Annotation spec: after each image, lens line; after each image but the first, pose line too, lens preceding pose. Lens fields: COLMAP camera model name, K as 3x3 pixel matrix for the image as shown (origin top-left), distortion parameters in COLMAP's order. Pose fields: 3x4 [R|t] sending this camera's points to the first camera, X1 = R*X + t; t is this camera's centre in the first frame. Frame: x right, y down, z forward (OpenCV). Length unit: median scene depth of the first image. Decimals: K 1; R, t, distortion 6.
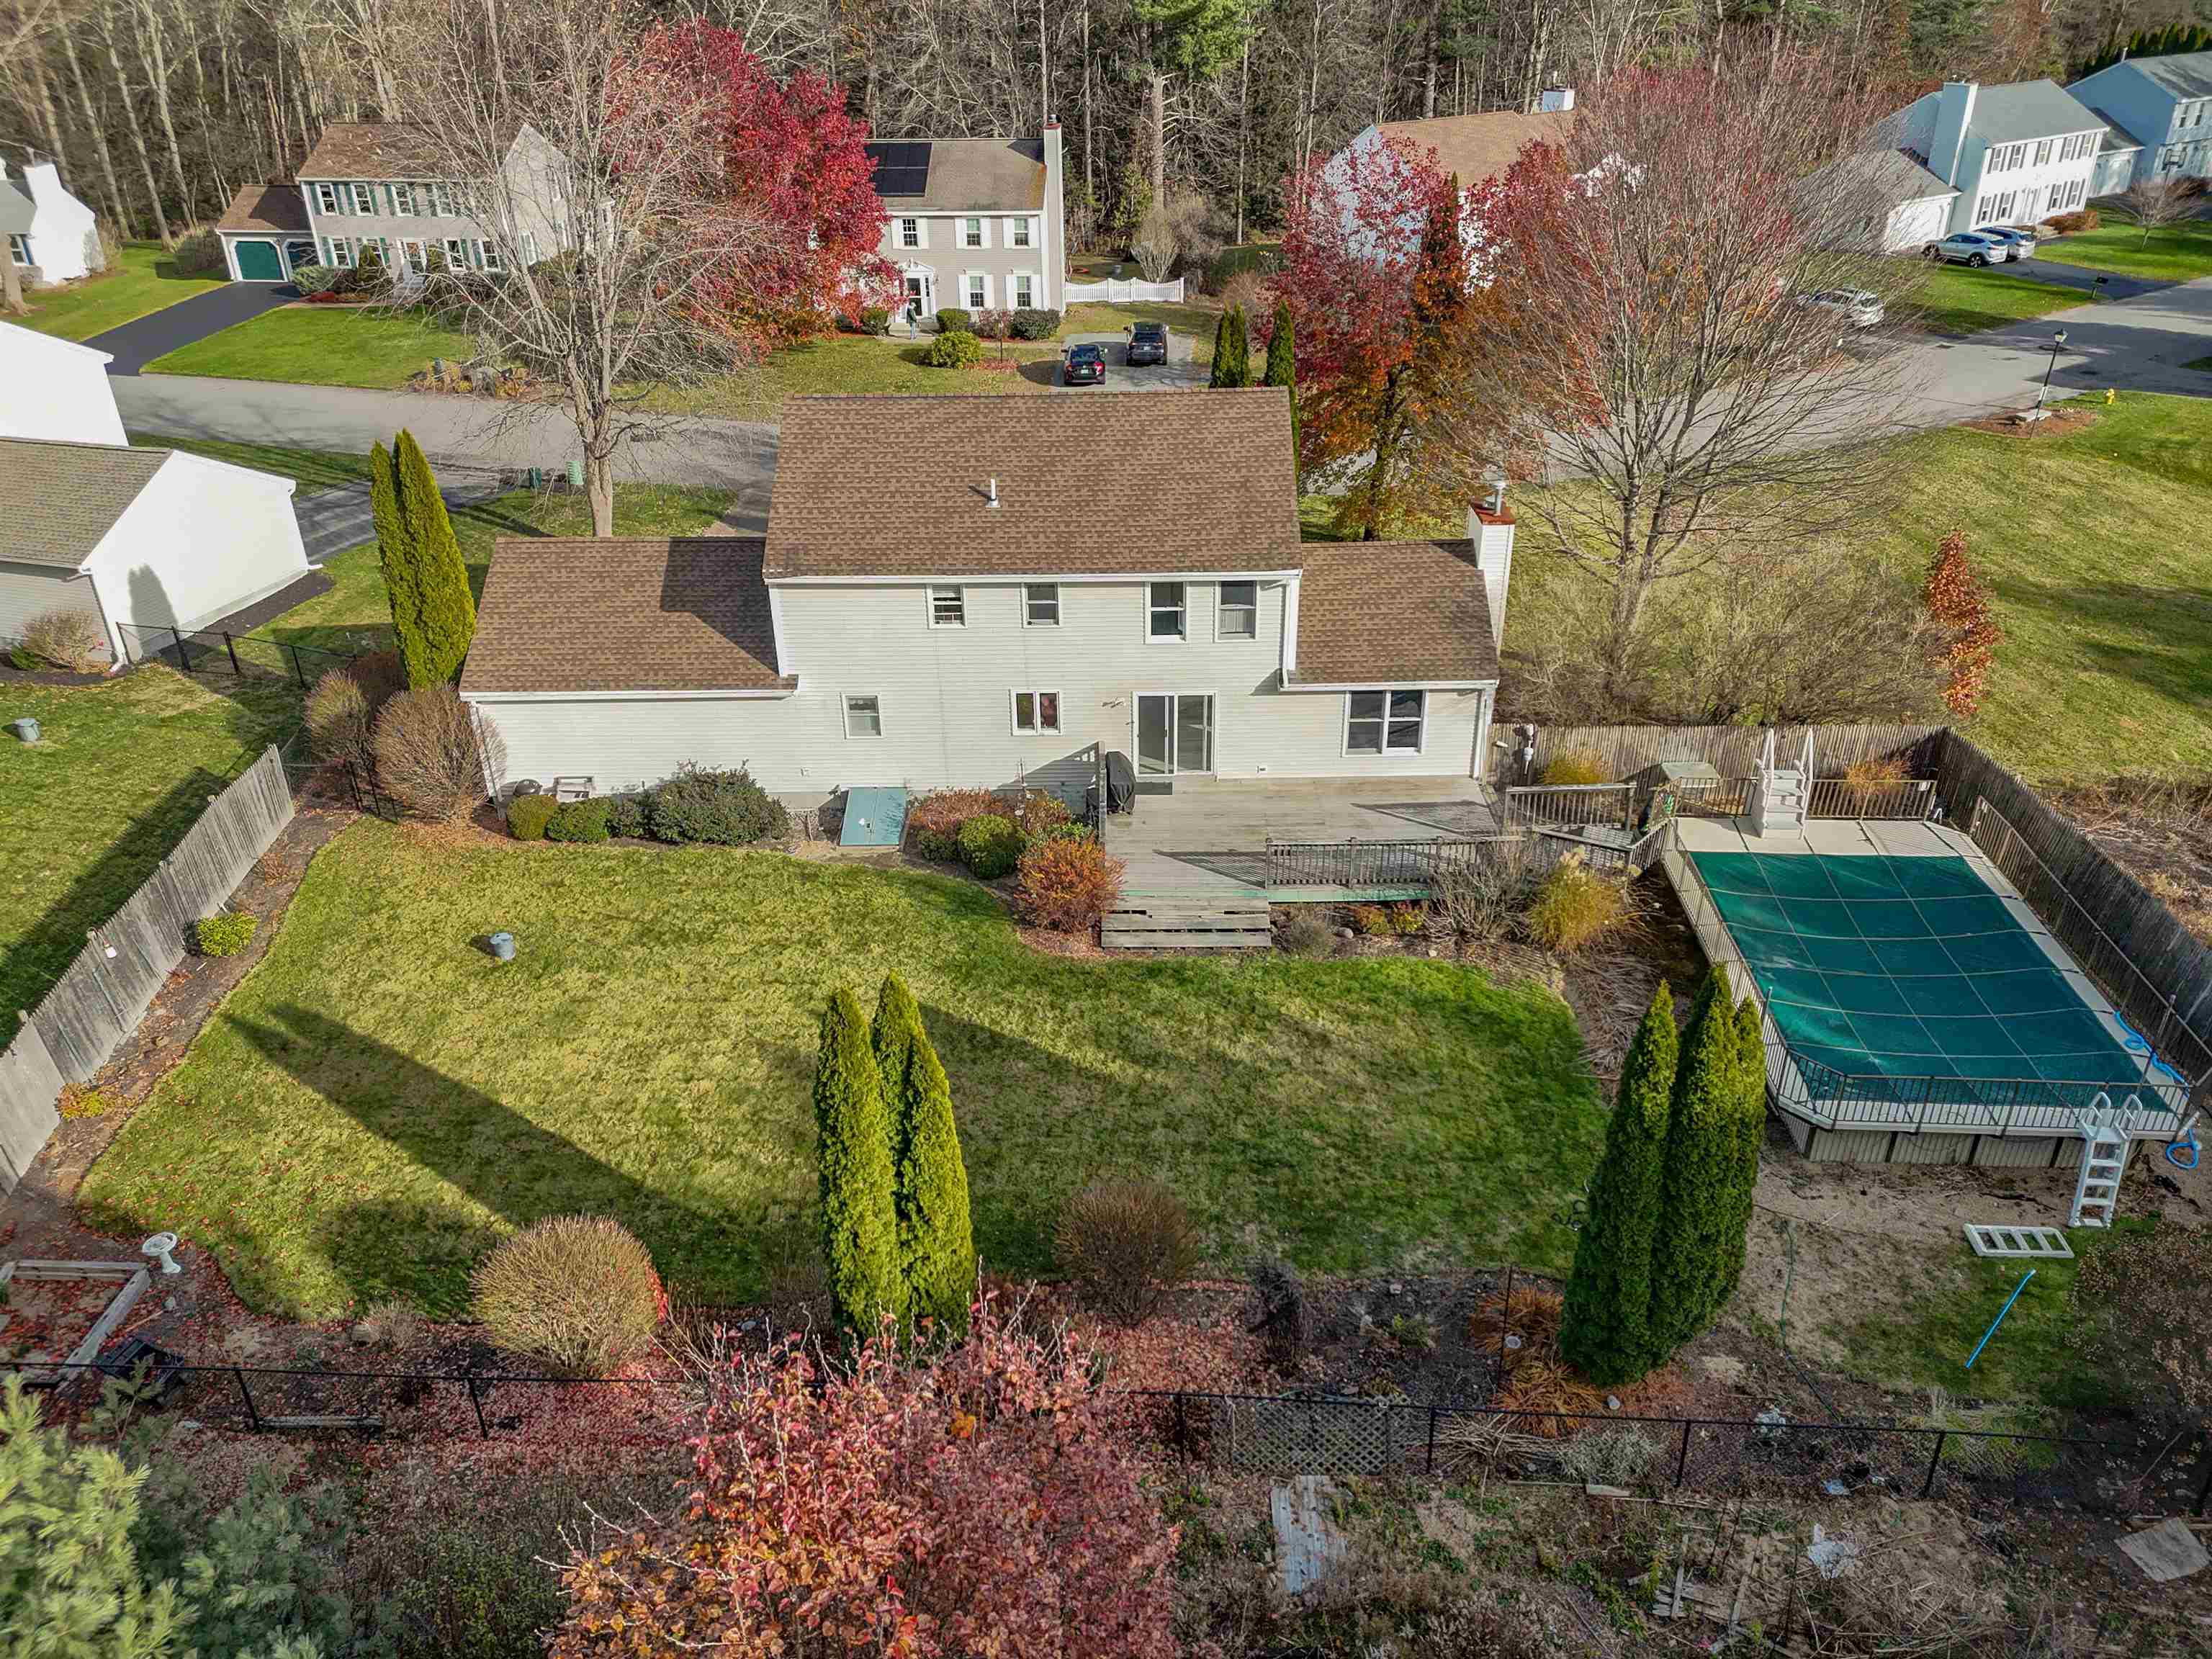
lens RADIAL K [[1594.5, 0, 1112.4], [0, 1594.5, 829.3], [0, 0, 1]] dist [0.101430, -0.111463]
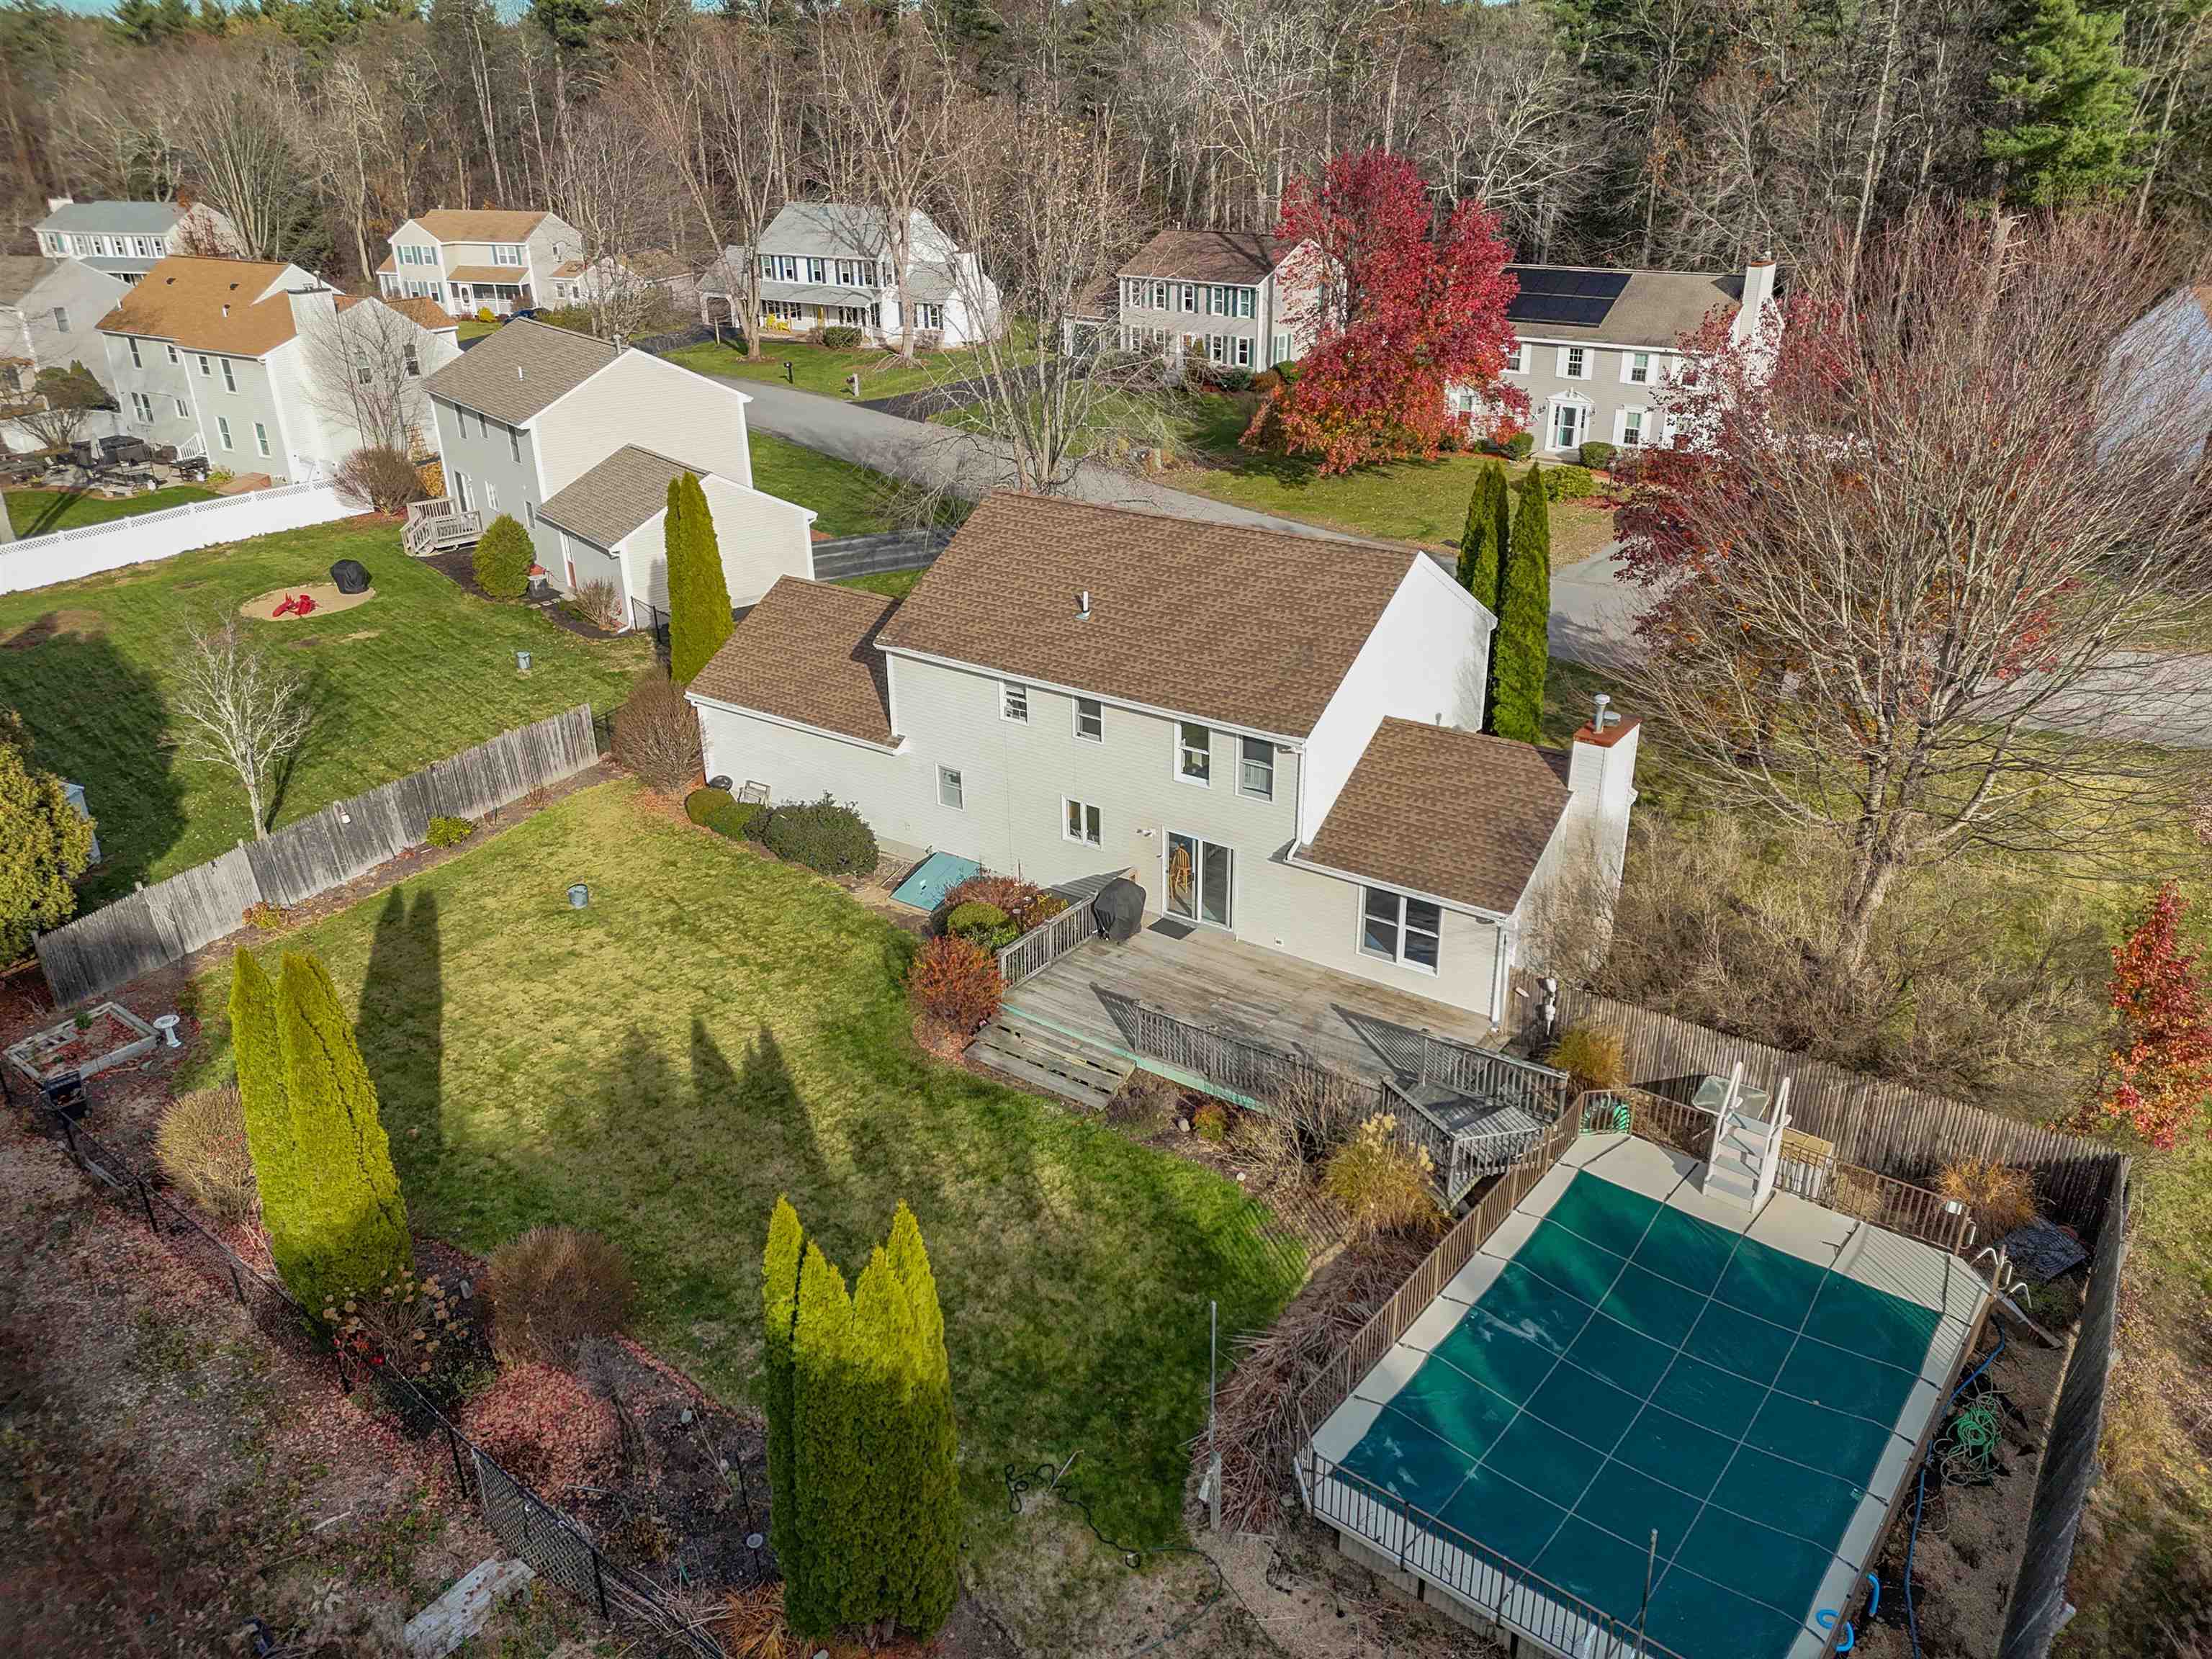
lens RADIAL K [[1594.5, 0, 1112.4], [0, 1594.5, 829.3], [0, 0, 1]] dist [0.101430, -0.111463]
pose [[0.823355, 0.243590, -0.512591, 0.486037], [-0.274021, 0.961577, 0.016805, -0.092120], [0.496989, 0.126624, 0.858468, 0.147865]]
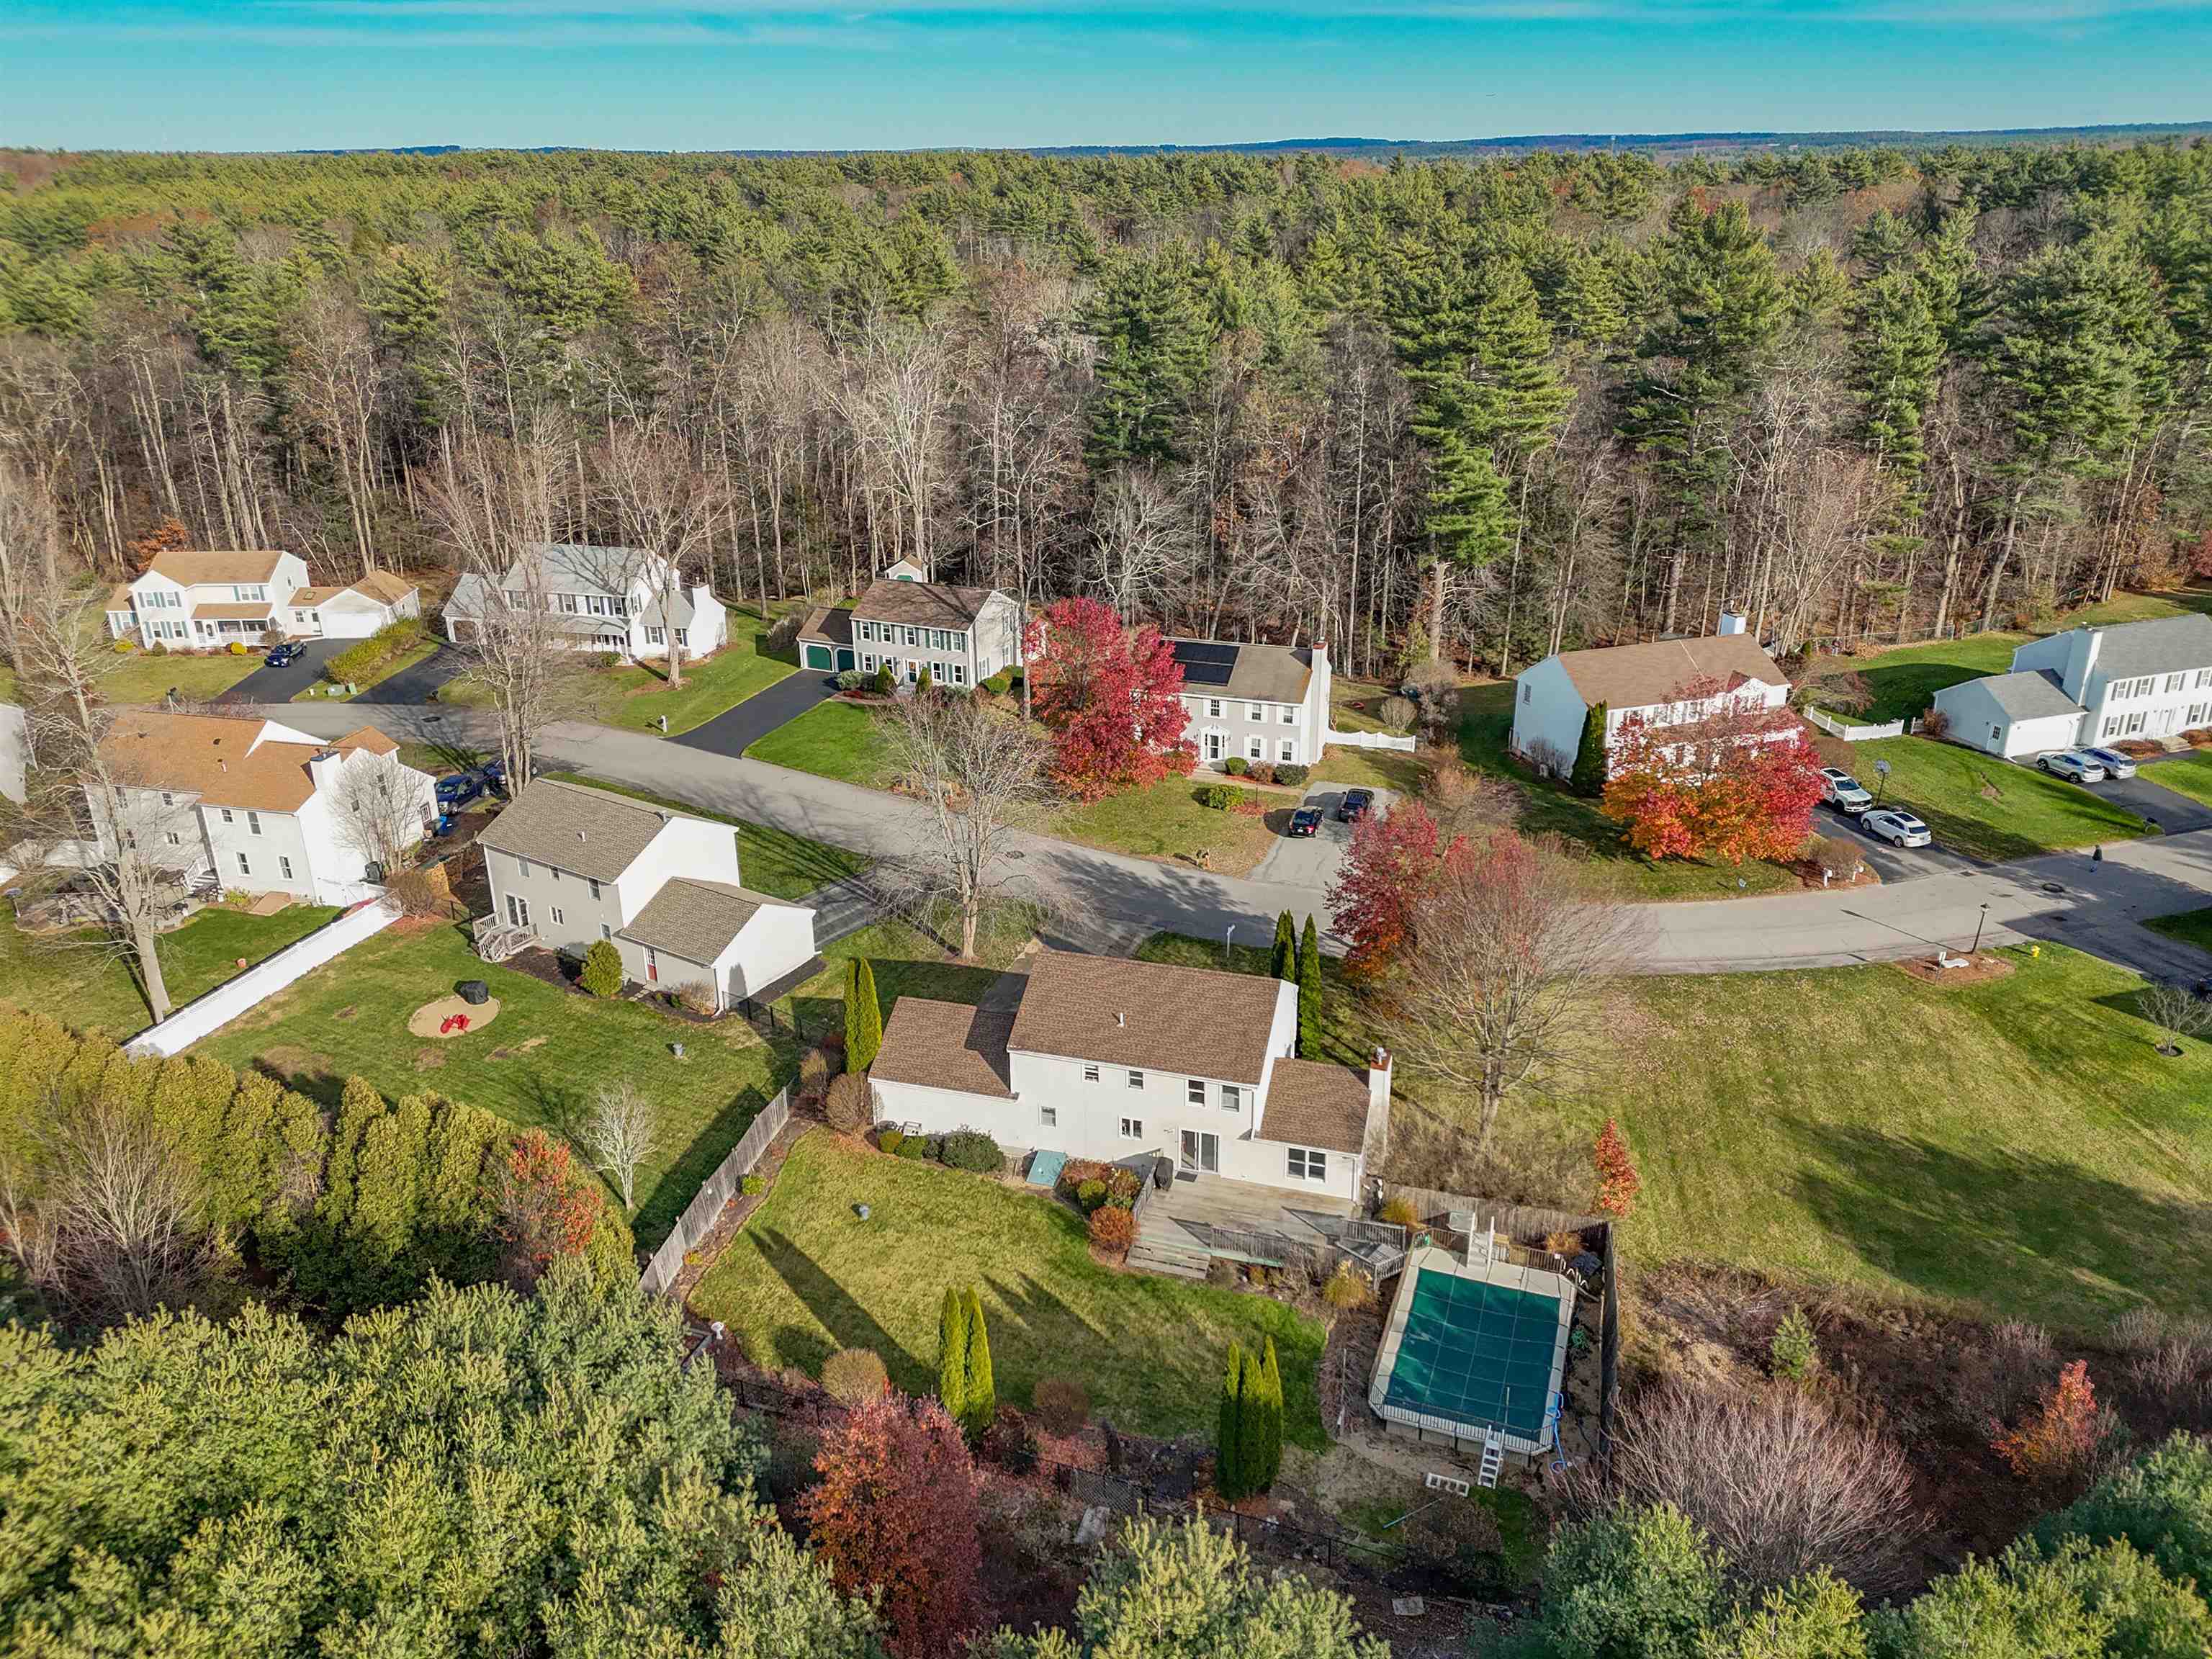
lens RADIAL K [[1558.0, 0, 1116.1], [0, 1558.0, 834.6], [0, 0, 1]] dist [0.091339, -0.084648]
pose [[0.959957, 0.114764, -0.255562, 0.389085], [-0.141268, 0.986067, -0.087832, -0.261918], [0.241921, 0.120418, 0.962795, -0.916663]]
